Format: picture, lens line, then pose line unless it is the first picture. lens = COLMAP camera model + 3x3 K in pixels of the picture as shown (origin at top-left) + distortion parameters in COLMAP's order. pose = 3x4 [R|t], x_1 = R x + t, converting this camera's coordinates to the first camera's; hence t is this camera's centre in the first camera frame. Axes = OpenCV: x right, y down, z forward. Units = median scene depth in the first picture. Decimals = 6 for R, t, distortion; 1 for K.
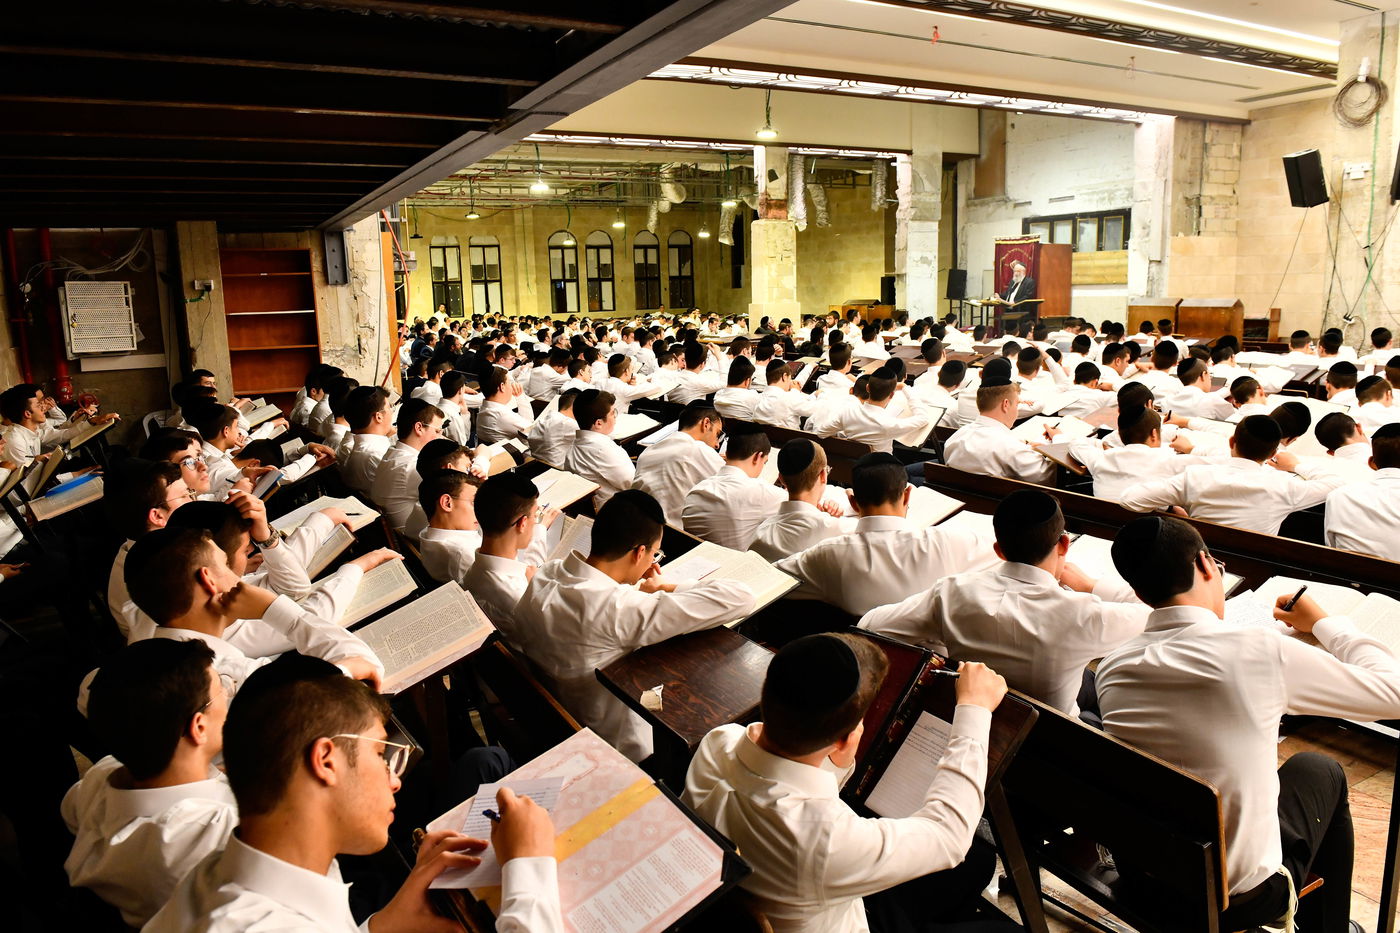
lens RADIAL K [[982.5, 0, 715.3], [0, 982.5, 465.0], [0, 0, 1]] dist [-0.035184, -0.007671]
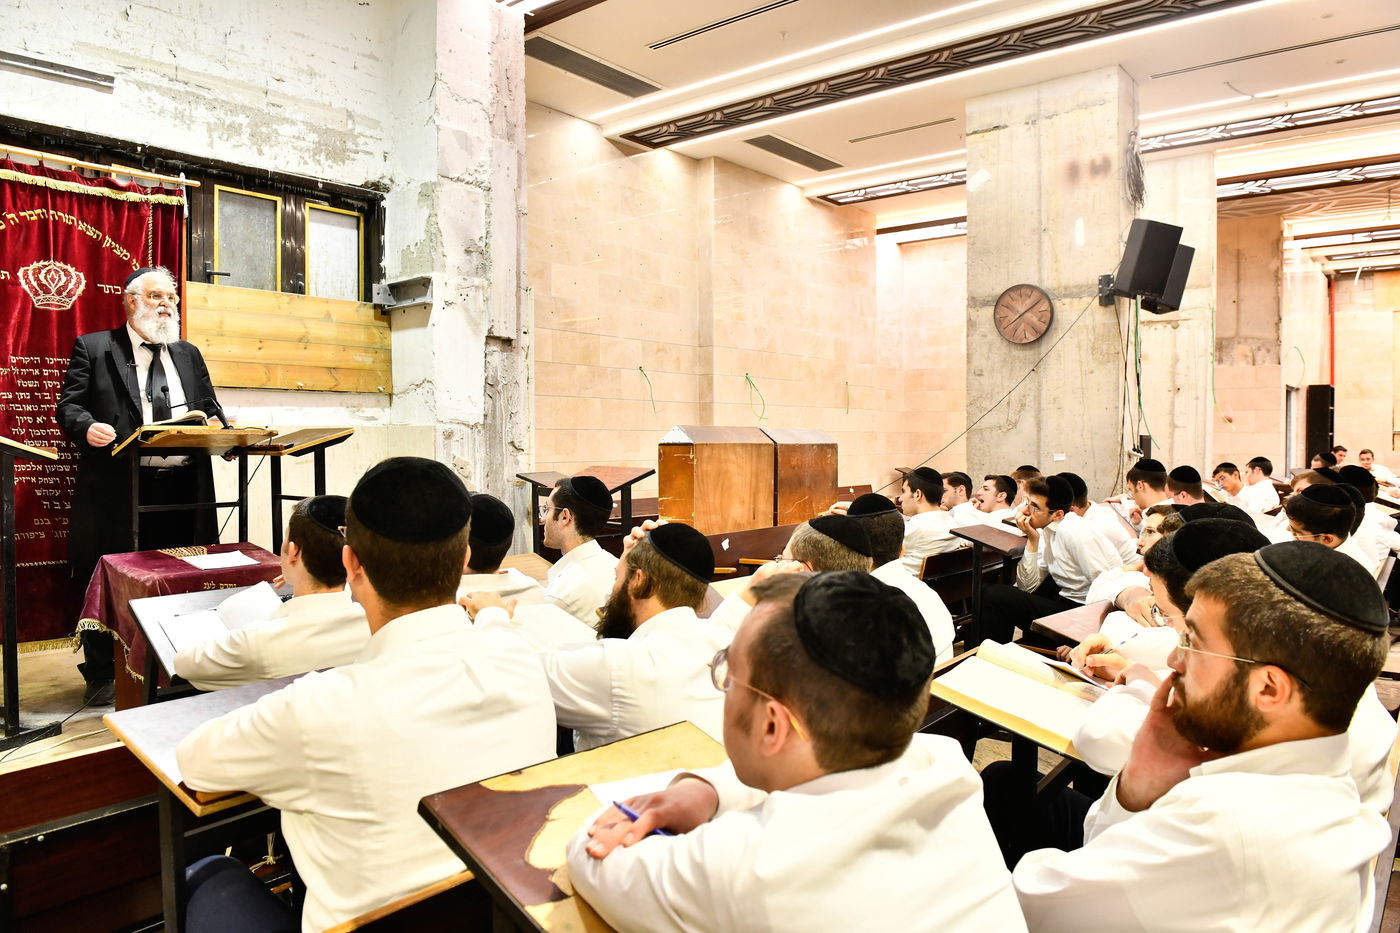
lens RADIAL K [[960.7, 0, 699.7], [0, 960.7, 465.2], [0, 0, 1]] dist [-0.049225, -0.000142]
pose [[-0.375298, -0.002716, 0.926900, 0.053072], [0.170426, 0.982745, 0.071885, -0.173795], [-0.911102, 0.184946, -0.368359, 1.085543]]
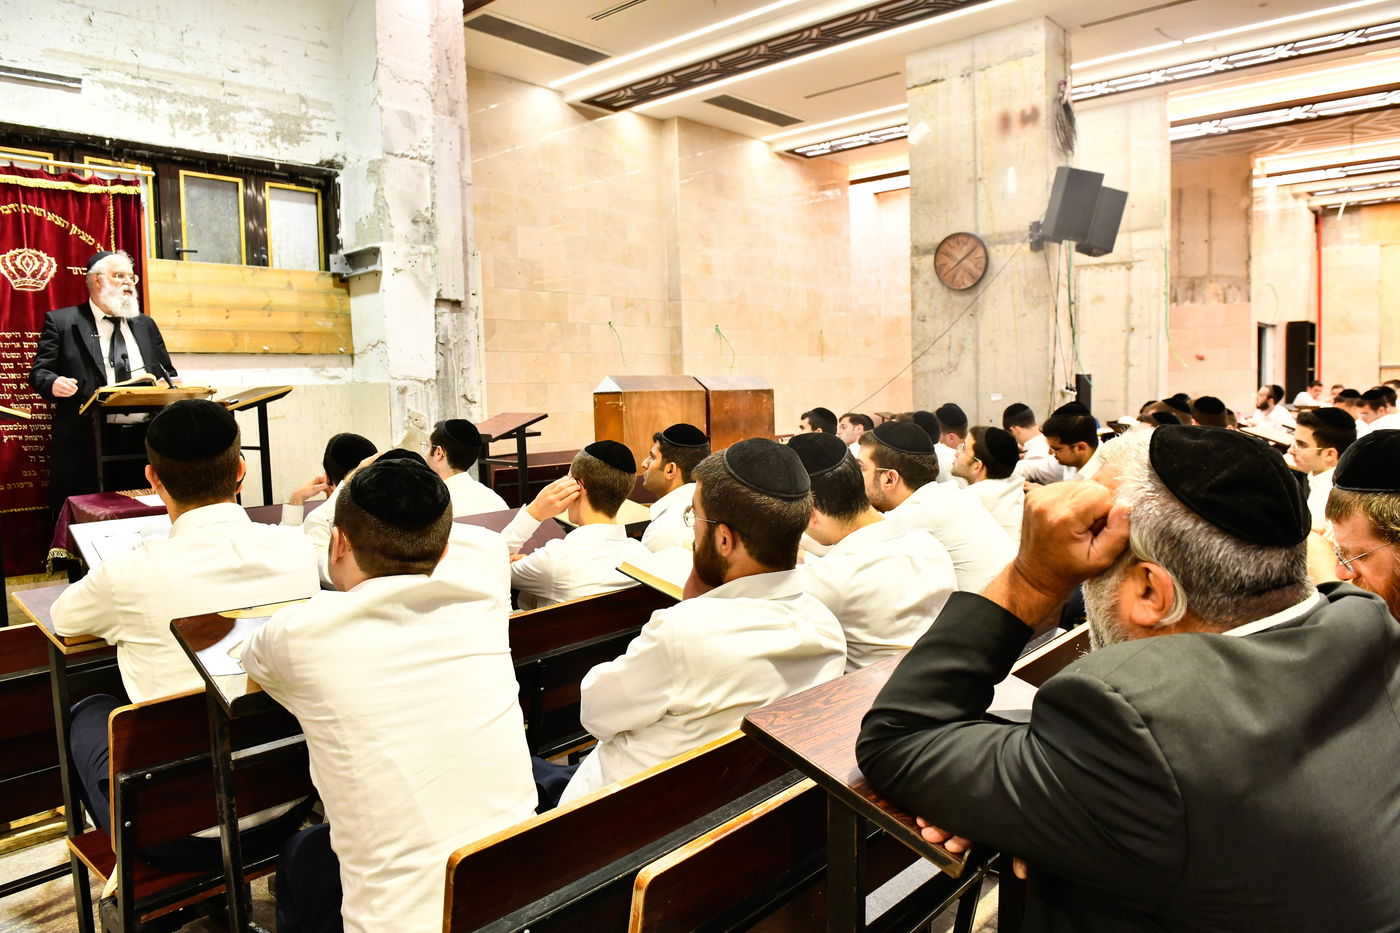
lens RADIAL K [[957.8, 0, 699.8], [0, 957.8, 465.7], [0, 0, 1]] dist [-0.051747, 0.001191]
pose [[-0.343032, -0.040788, 0.938438, 0.005225], [0.197379, 0.973622, 0.114466, -0.165181], [-0.918352, 0.224493, -0.325933, 1.058140]]
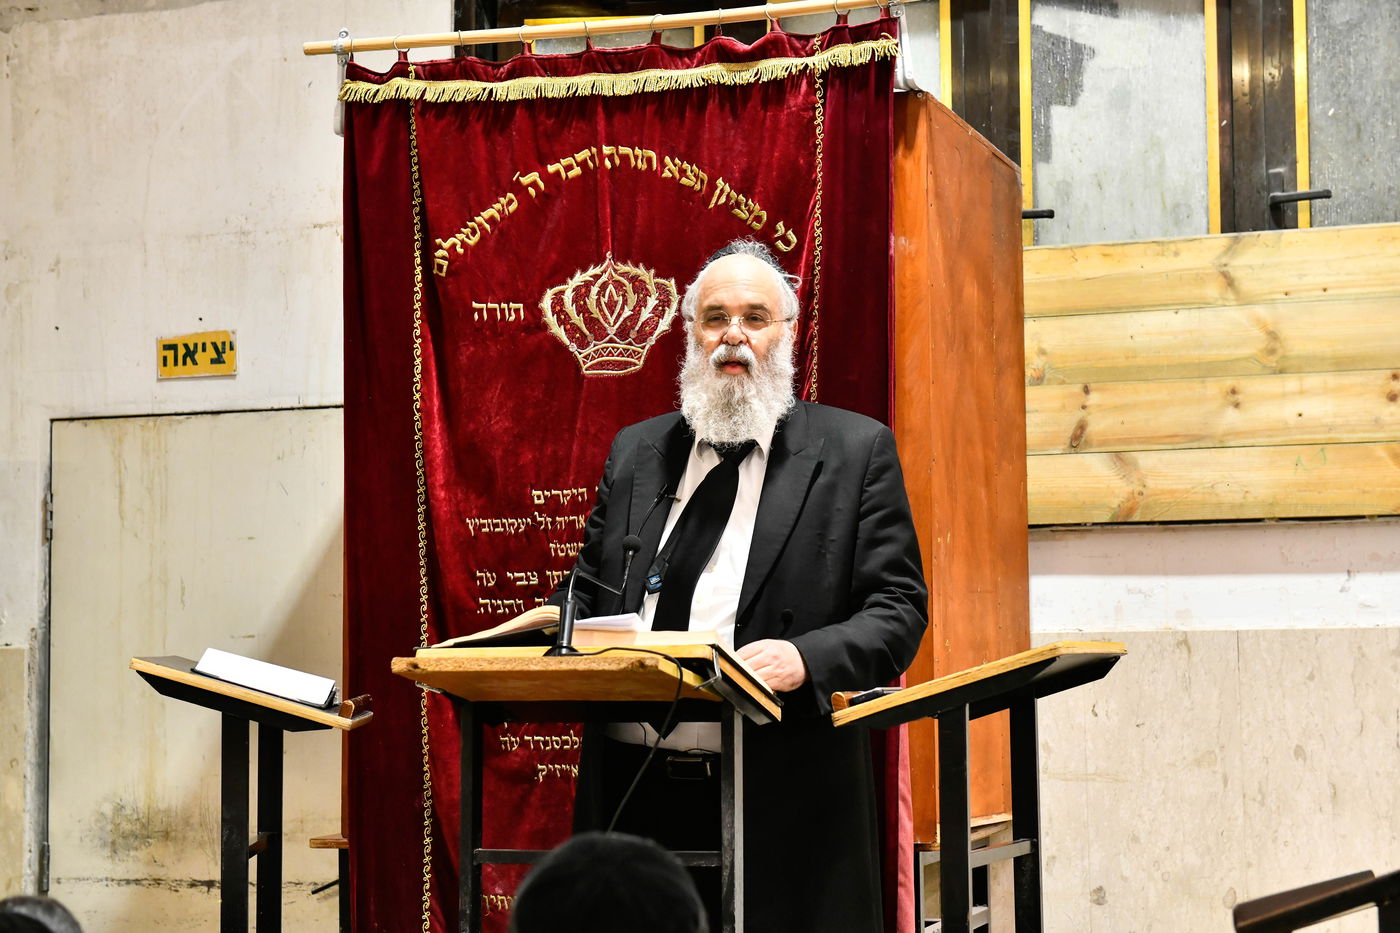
lens RADIAL K [[2657.7, 0, 697.5], [0, 2657.7, 469.6], [0, 0, 1]] dist [0.164359, -0.630656]
pose [[0.741264, 0.062939, 0.668256, 0.154621], [0.112266, 0.969943, -0.215885, -0.148227], [-0.661758, 0.235050, 0.711918, 0.920360]]
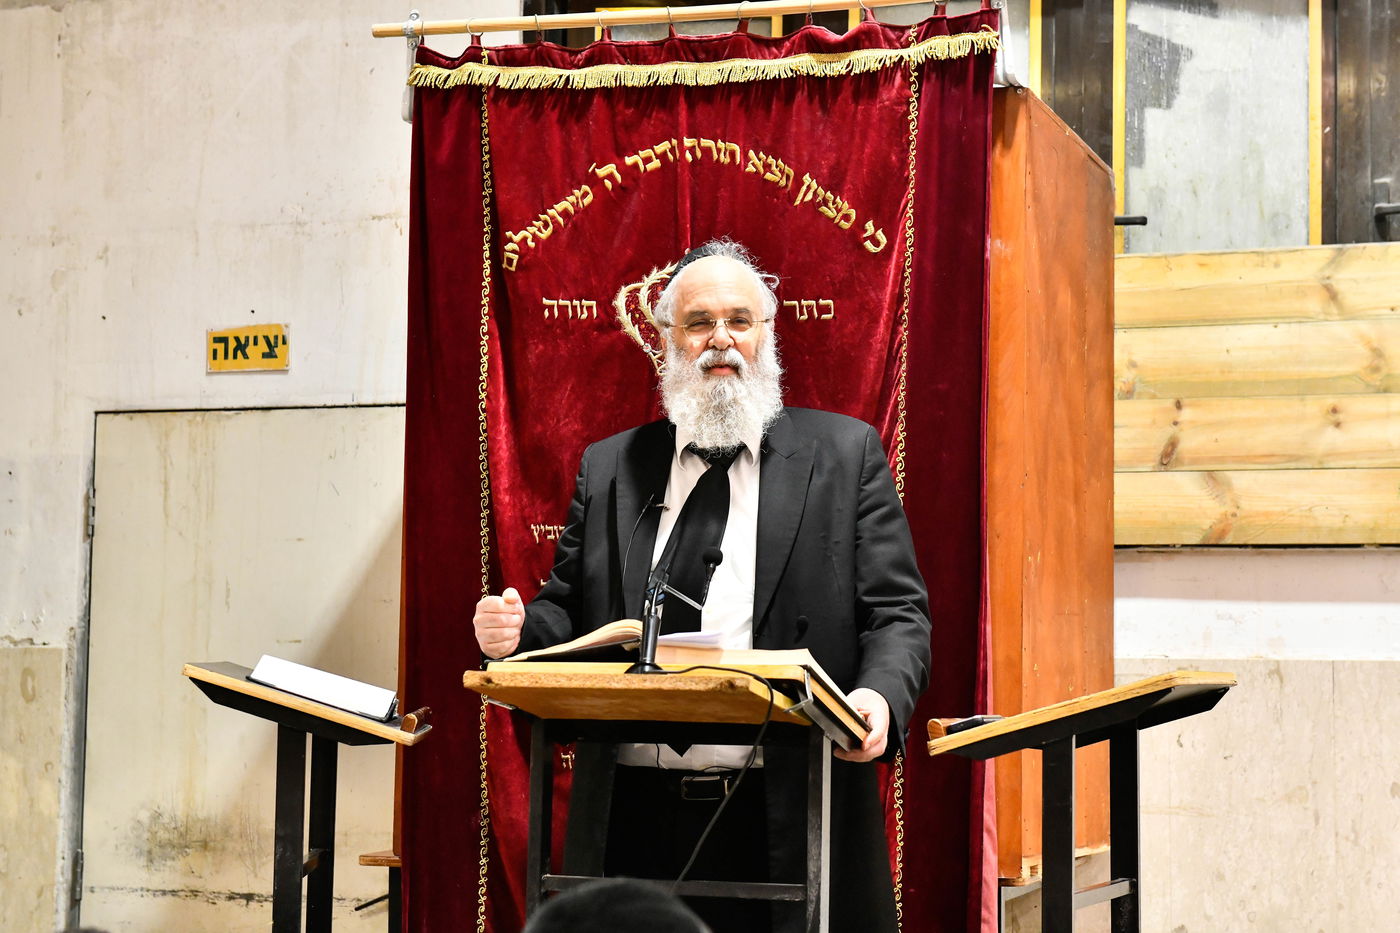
lens RADIAL K [[2657.7, 0, 697.5], [0, 2657.7, 469.6], [0, 0, 1]] dist [0.164359, -0.630656]
pose [[0.745070, 0.082595, 0.661853, 0.159499], [0.087980, 0.971462, -0.220274, -0.151775], [-0.661158, 0.222349, 0.716541, 0.934589]]
